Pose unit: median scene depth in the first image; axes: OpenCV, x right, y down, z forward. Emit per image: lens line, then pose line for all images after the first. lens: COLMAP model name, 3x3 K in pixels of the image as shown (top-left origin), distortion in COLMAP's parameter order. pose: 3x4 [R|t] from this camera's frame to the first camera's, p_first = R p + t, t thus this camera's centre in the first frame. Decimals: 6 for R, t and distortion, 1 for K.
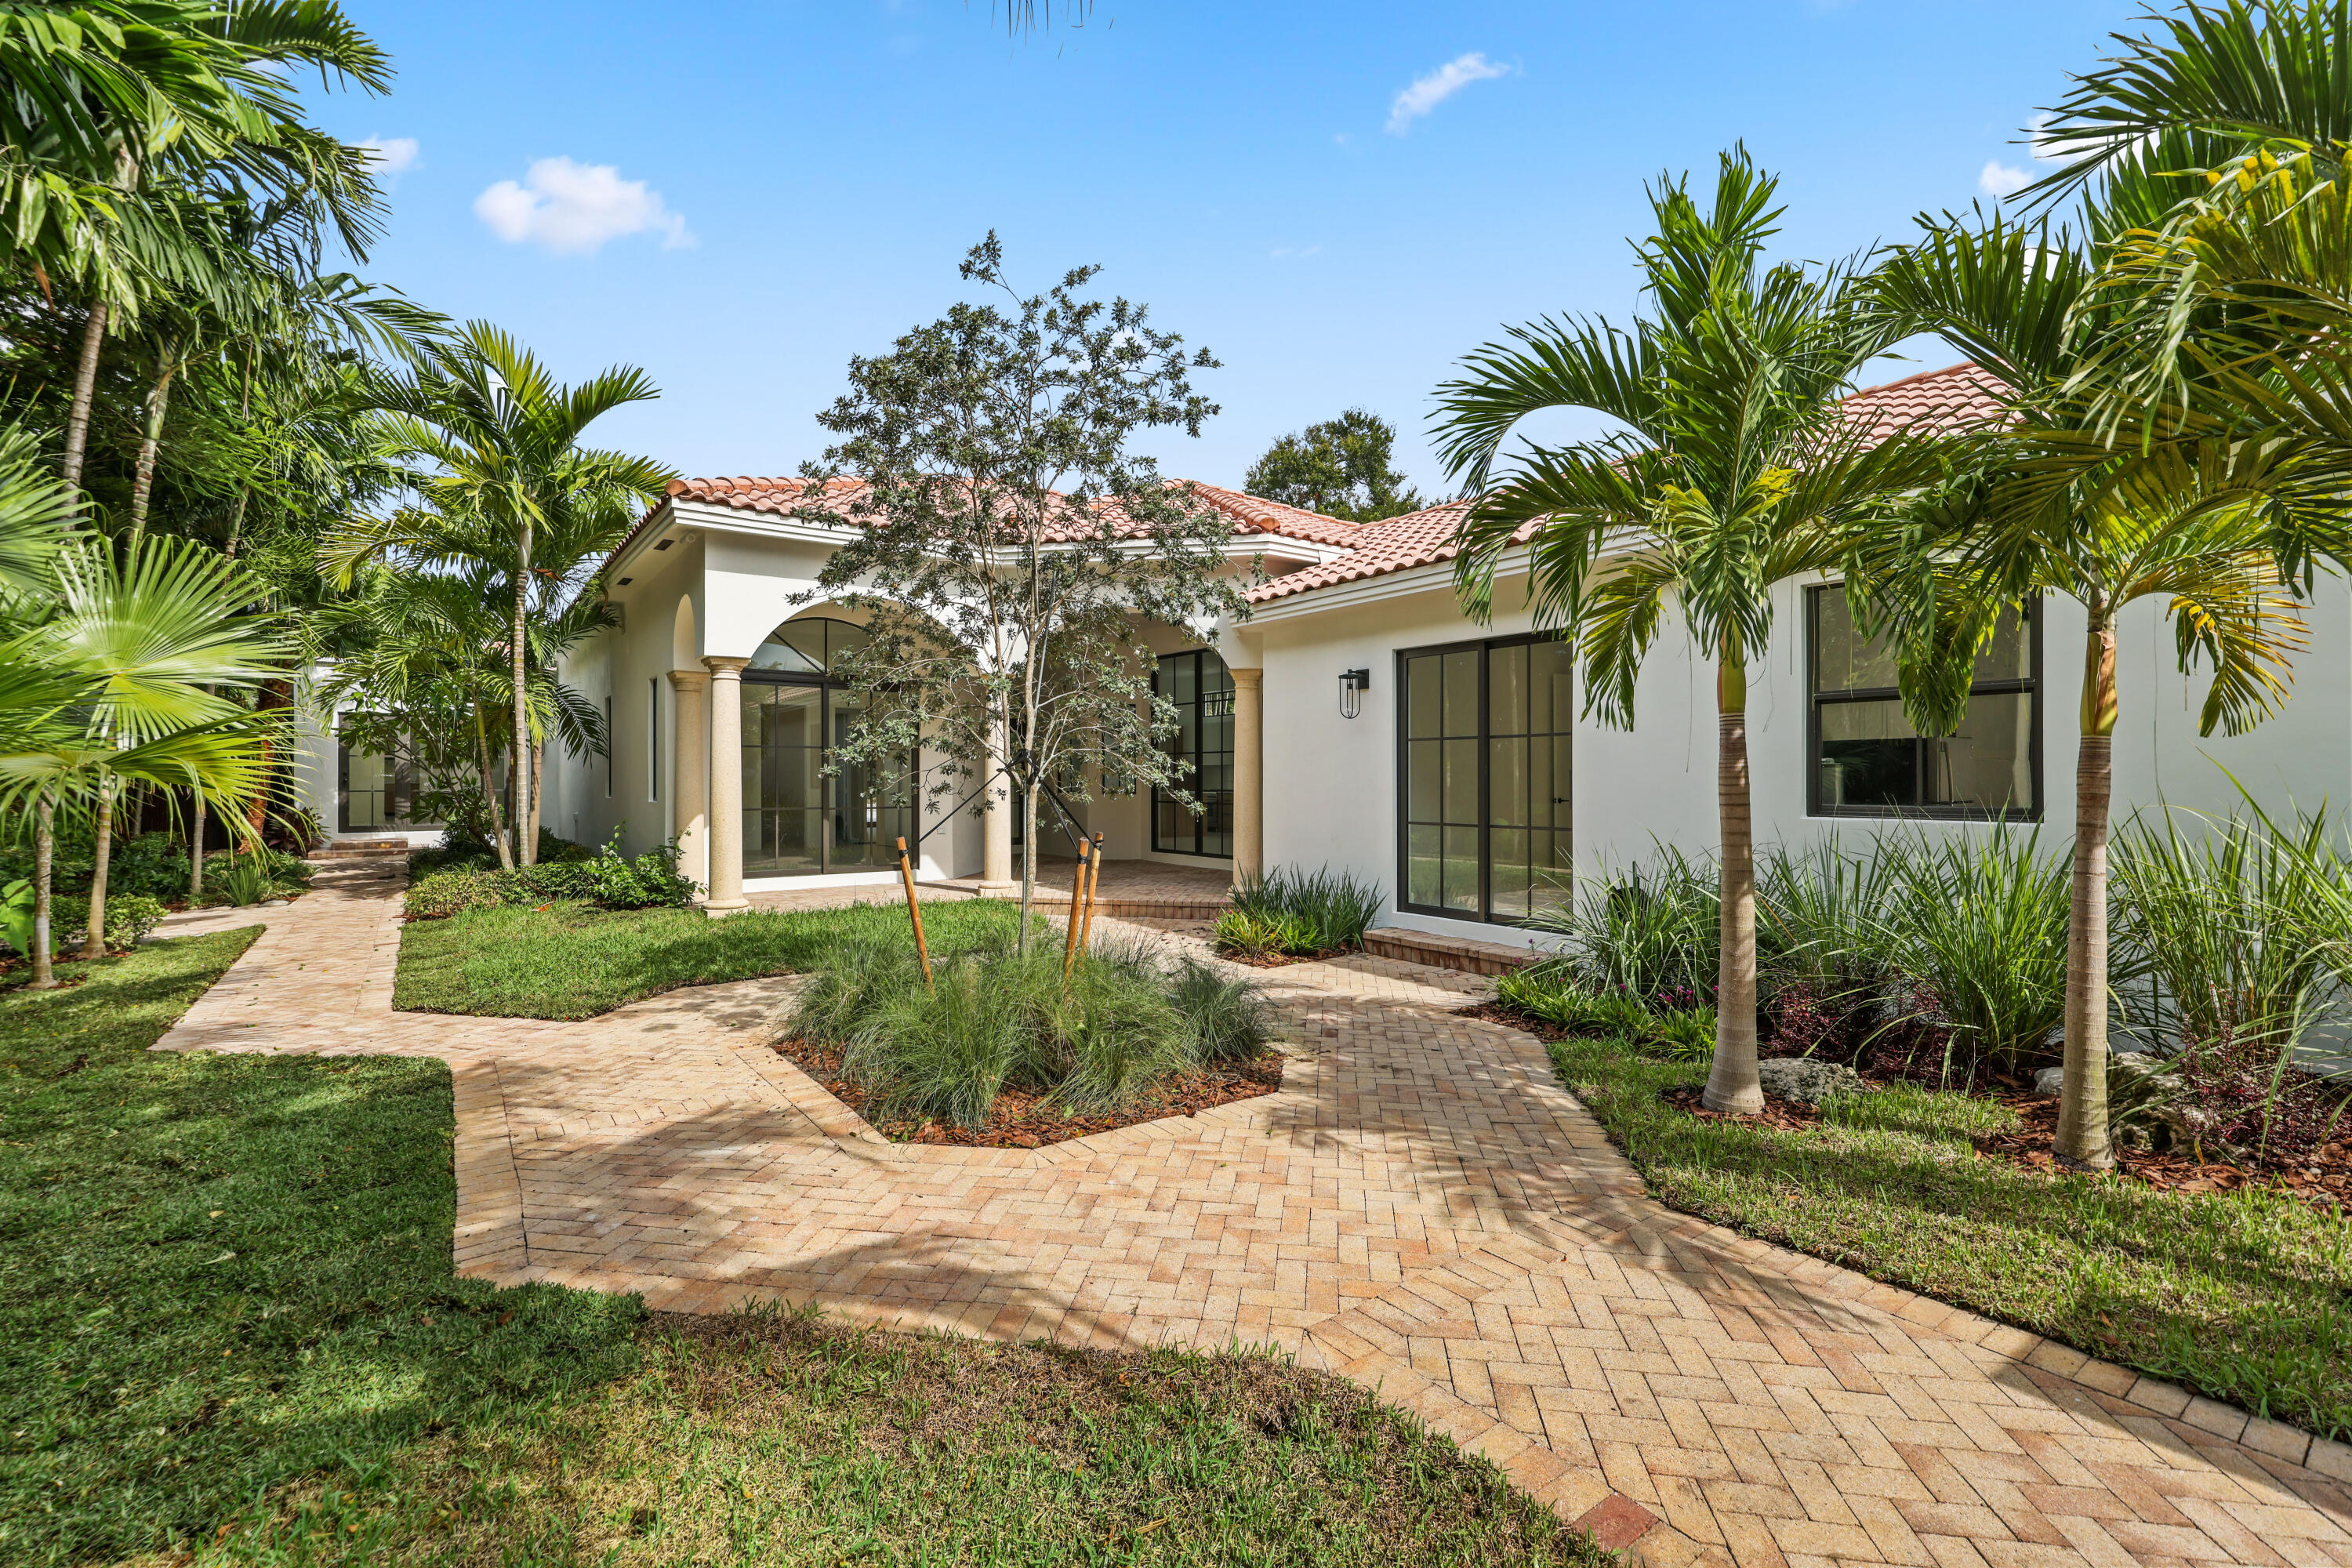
lens RADIAL K [[1045.3, 0, 1183.5], [0, 1045.3, 804.5], [0, 0, 1]] dist [0.004910, 0.000287]
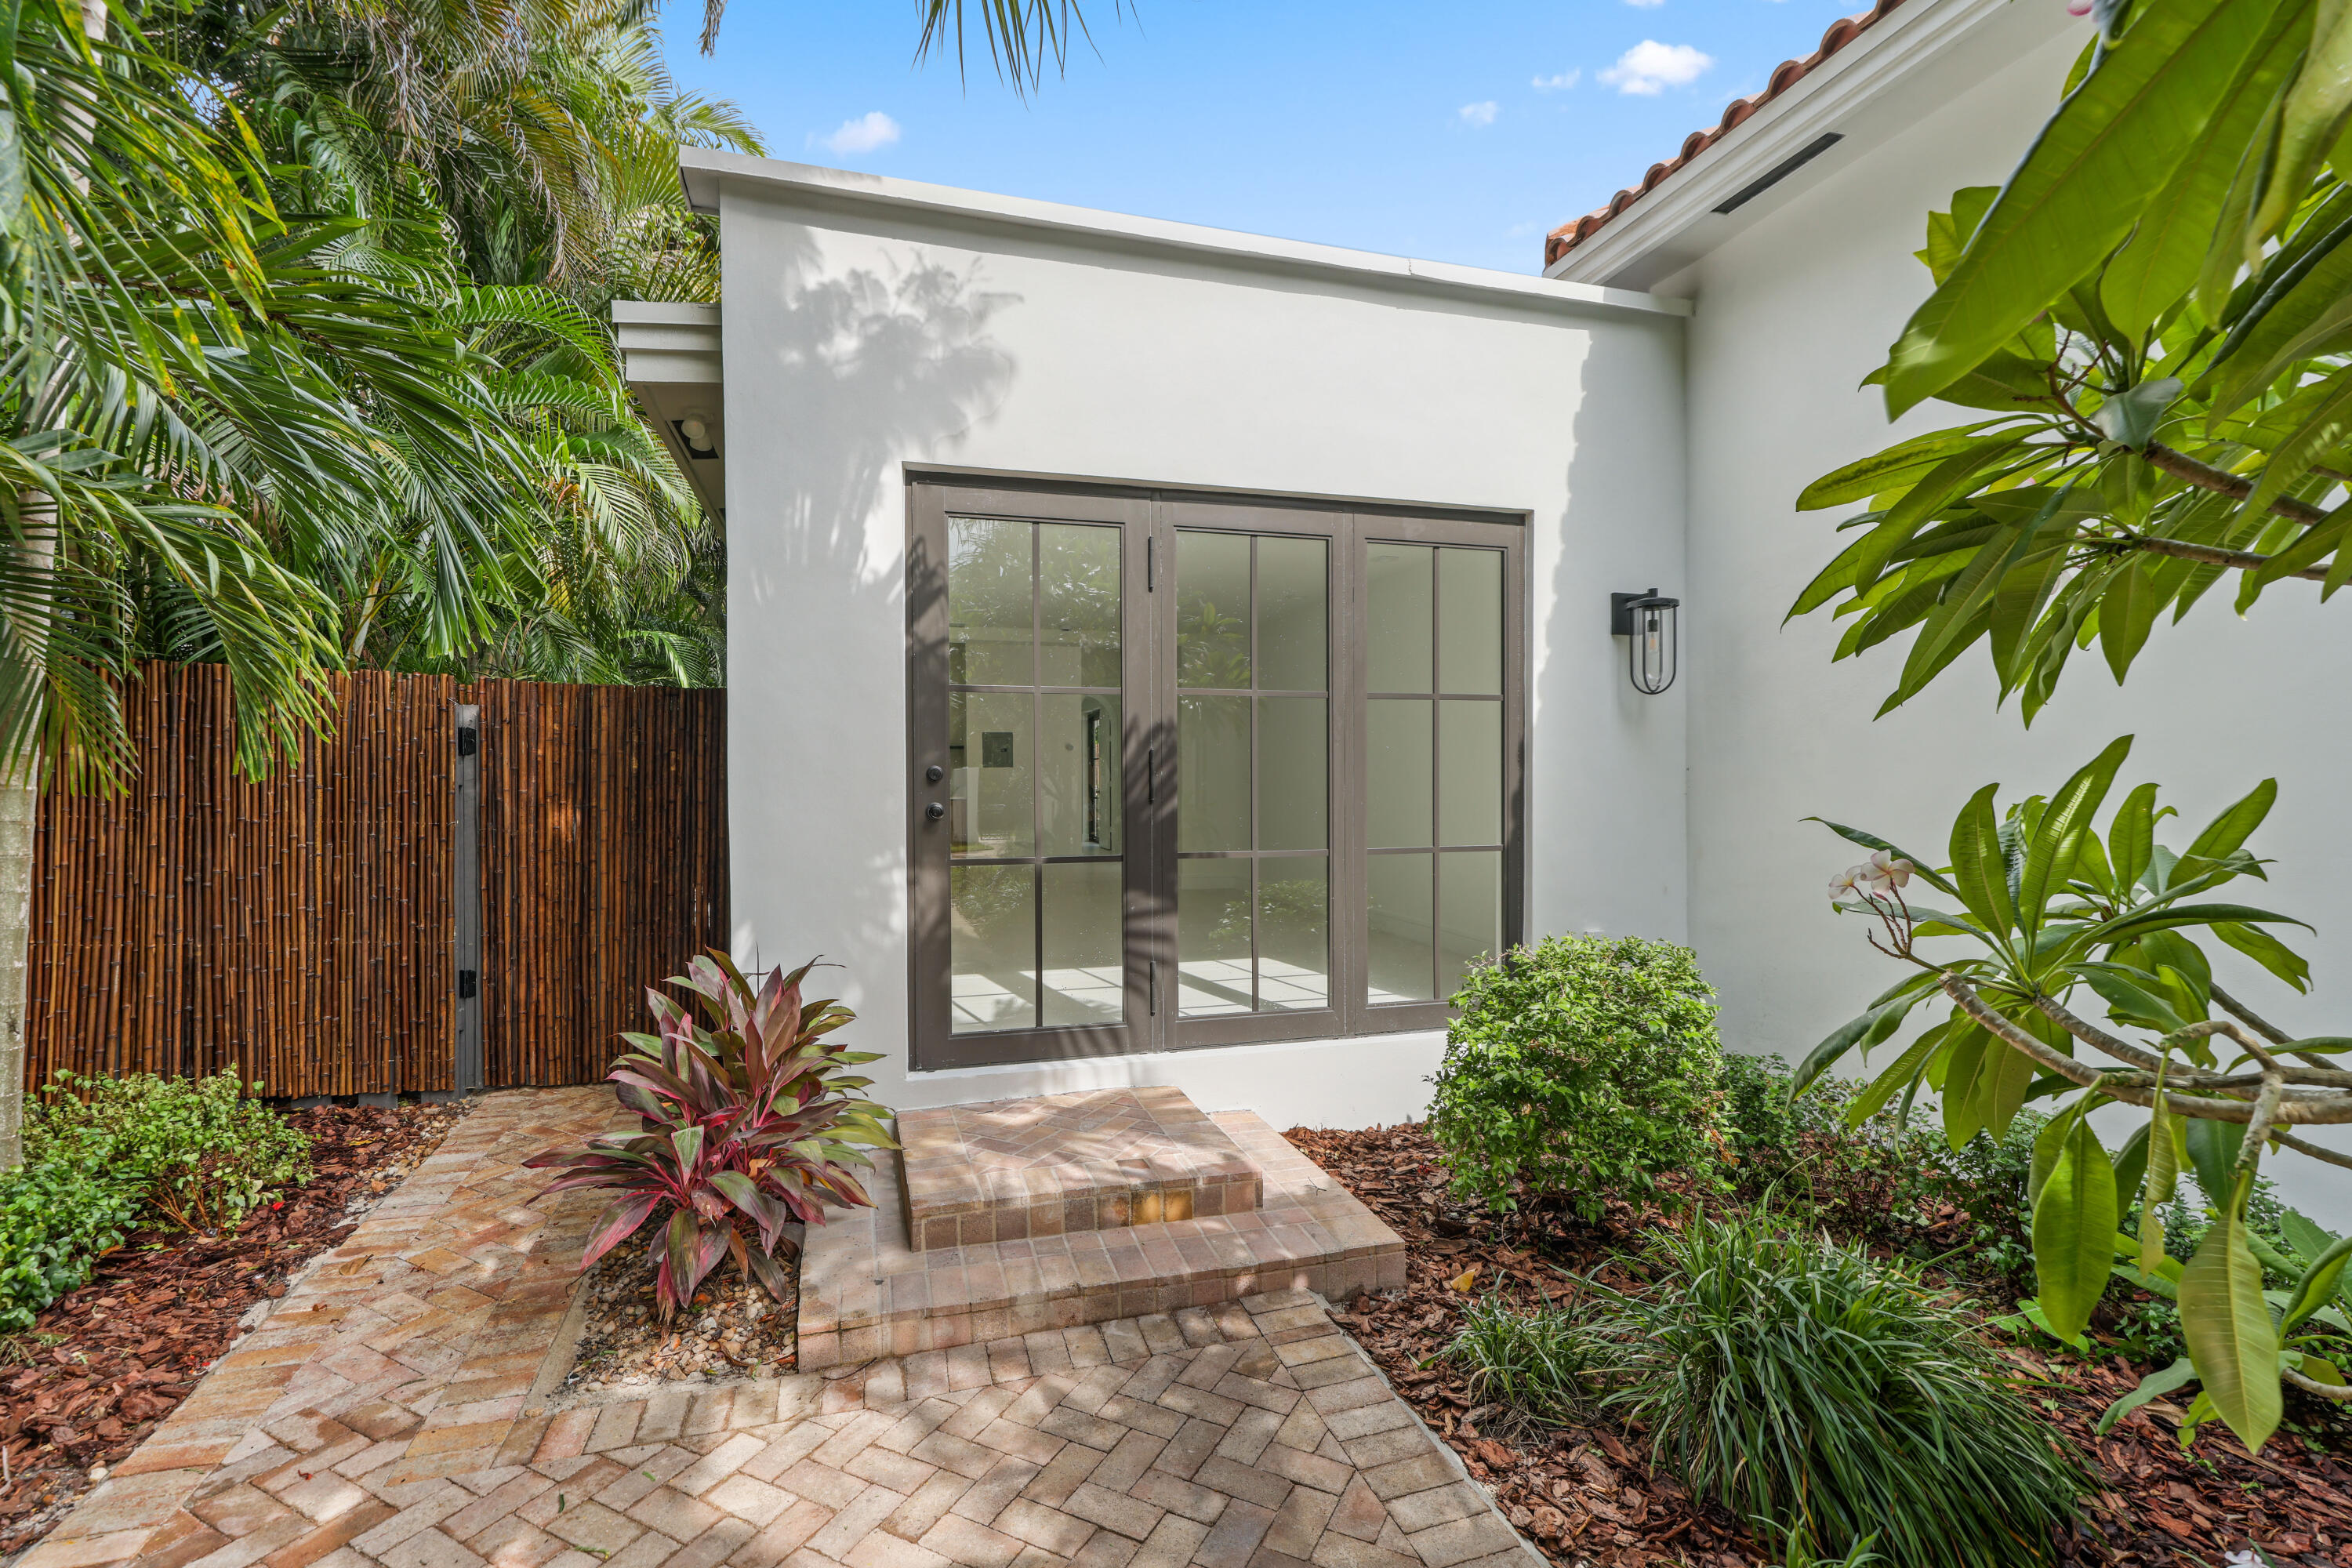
lens RADIAL K [[1086.8, 0, 1170.1], [0, 1086.8, 770.0], [0, 0, 1]] dist [0.003468, -0.000234]
pose [[0.948014, -0.007176, -0.318148, -0.941104], [-0.001888, 0.999601, -0.028170, -0.033725], [0.318223, 0.027306, 0.947623, 1.113946]]
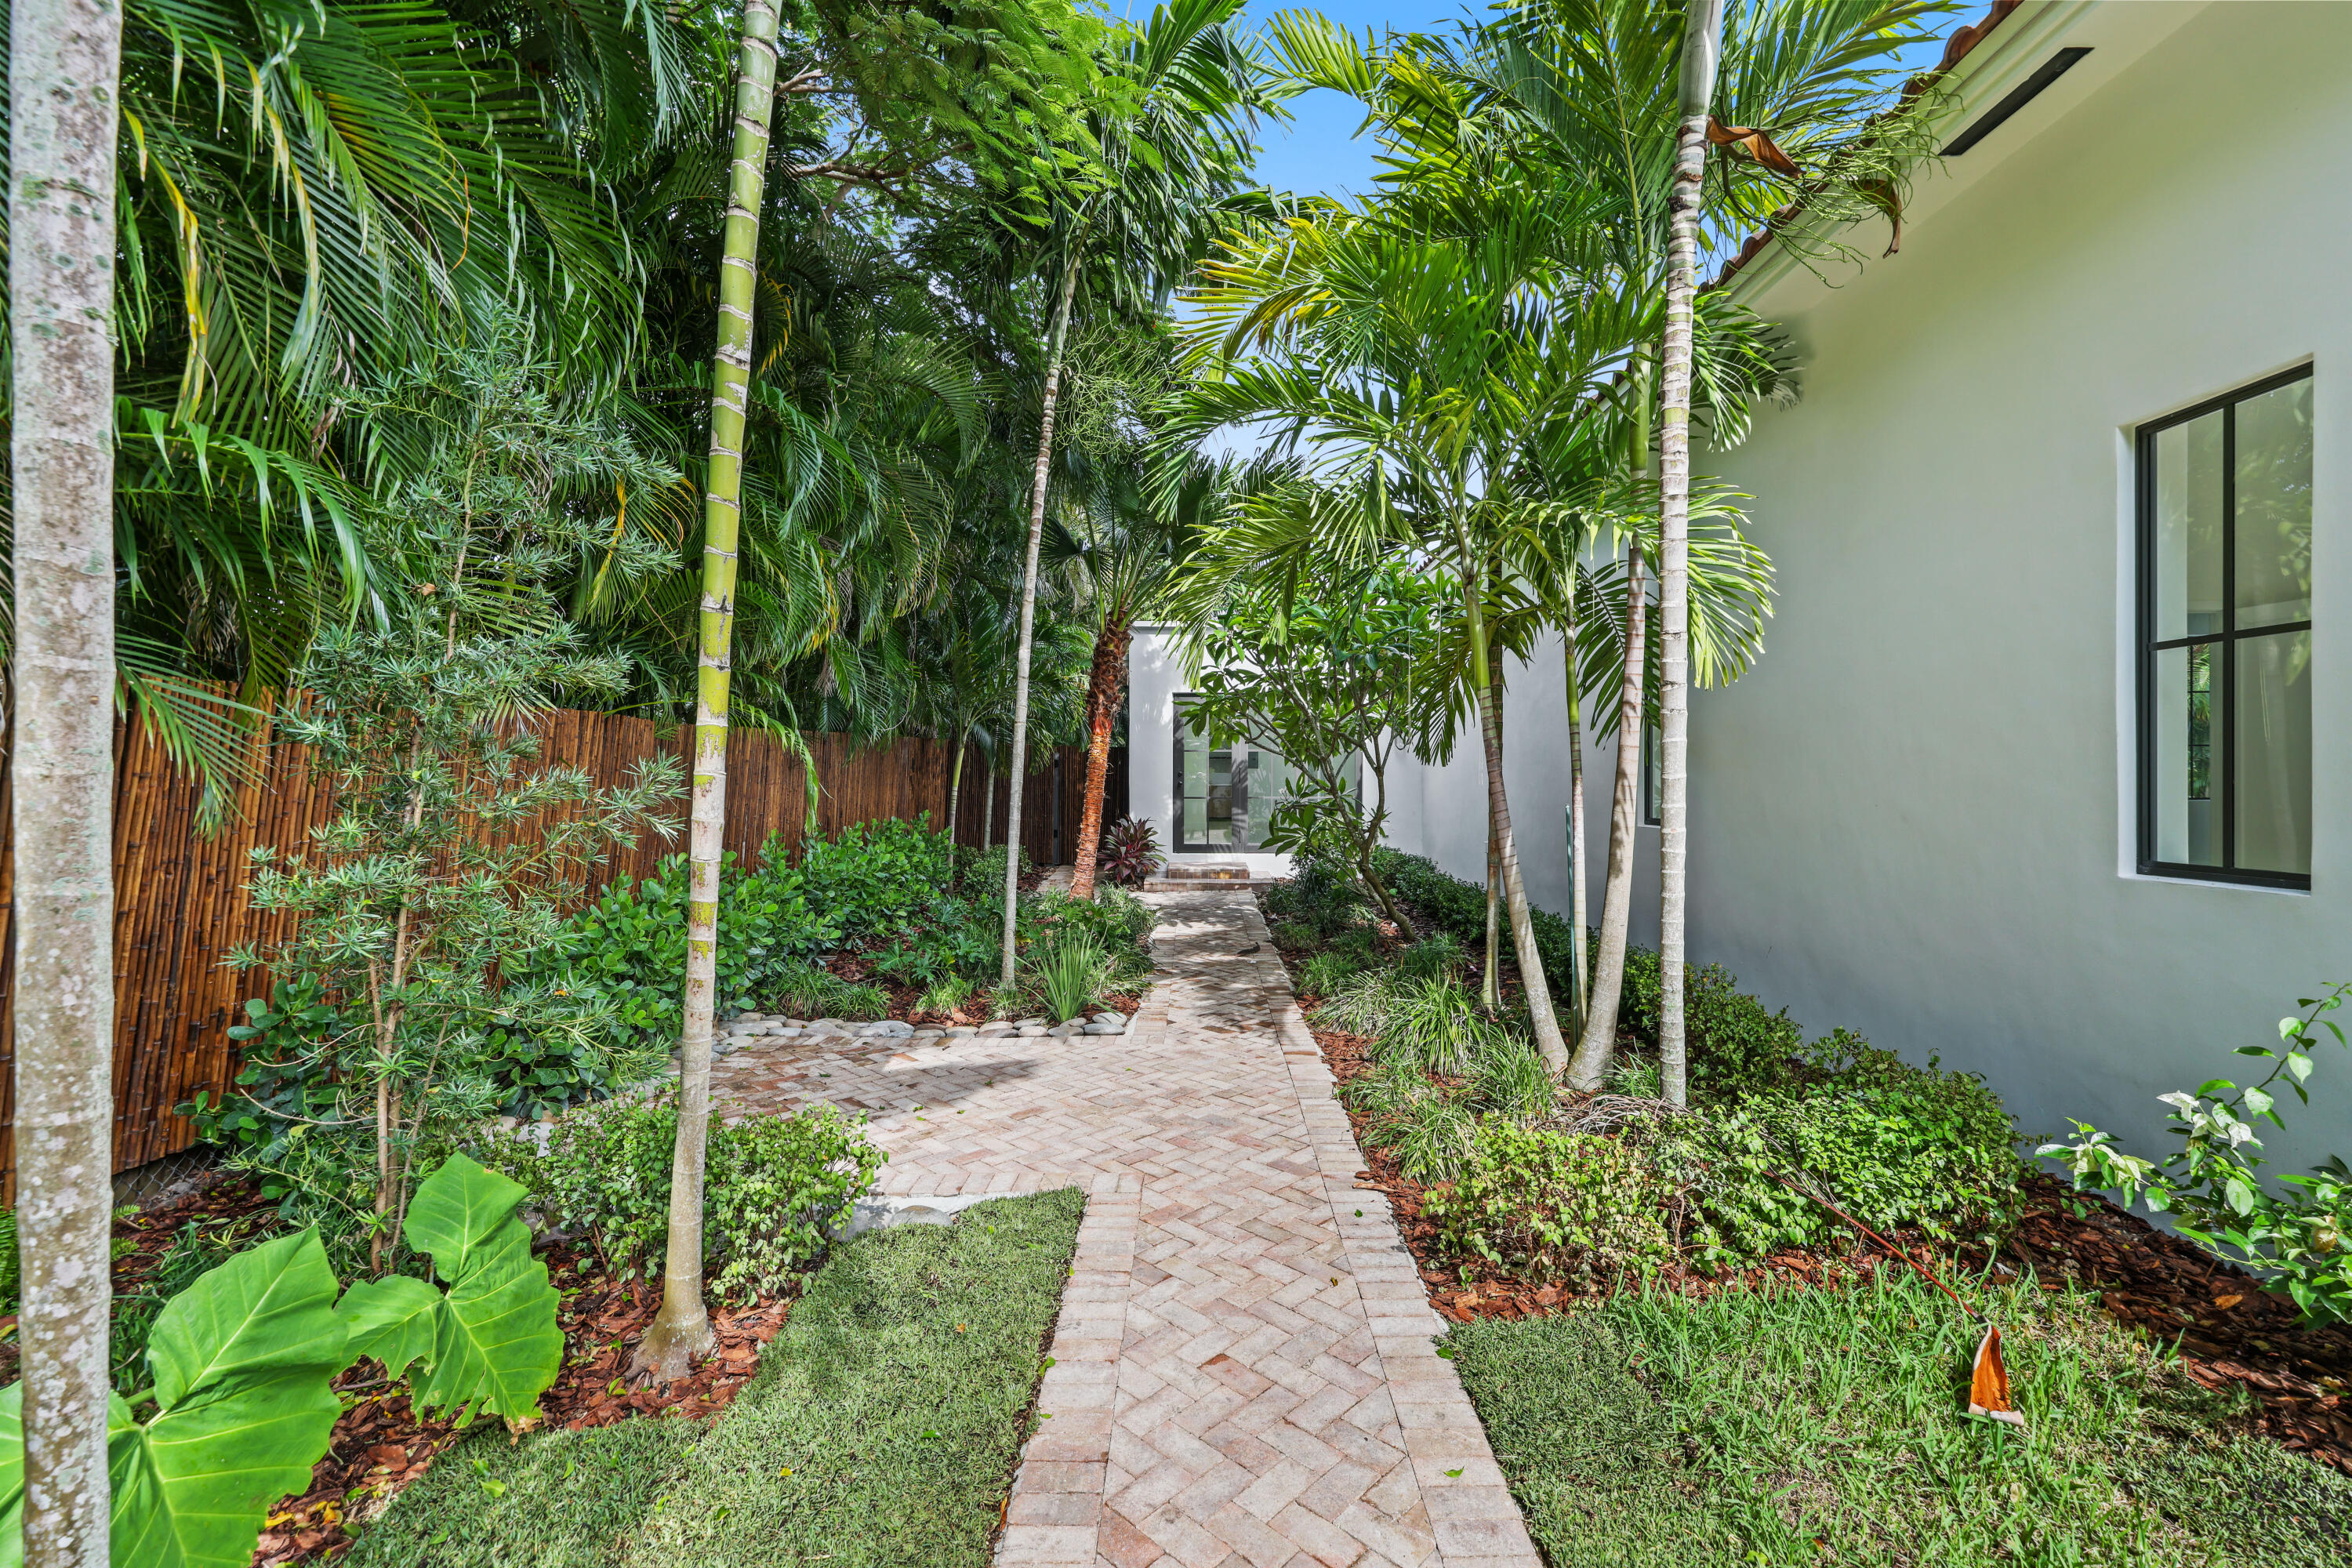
lens RADIAL K [[1006.8, 0, 1178.2], [0, 1006.8, 775.9], [0, 0, 1]] dist [0.001230, 0.000226]
pose [[0.797681, -0.005271, -0.603057, -0.498132], [-0.009575, 0.999725, -0.021403, -0.018130], [0.603004, 0.022847, 0.797411, 0.577631]]
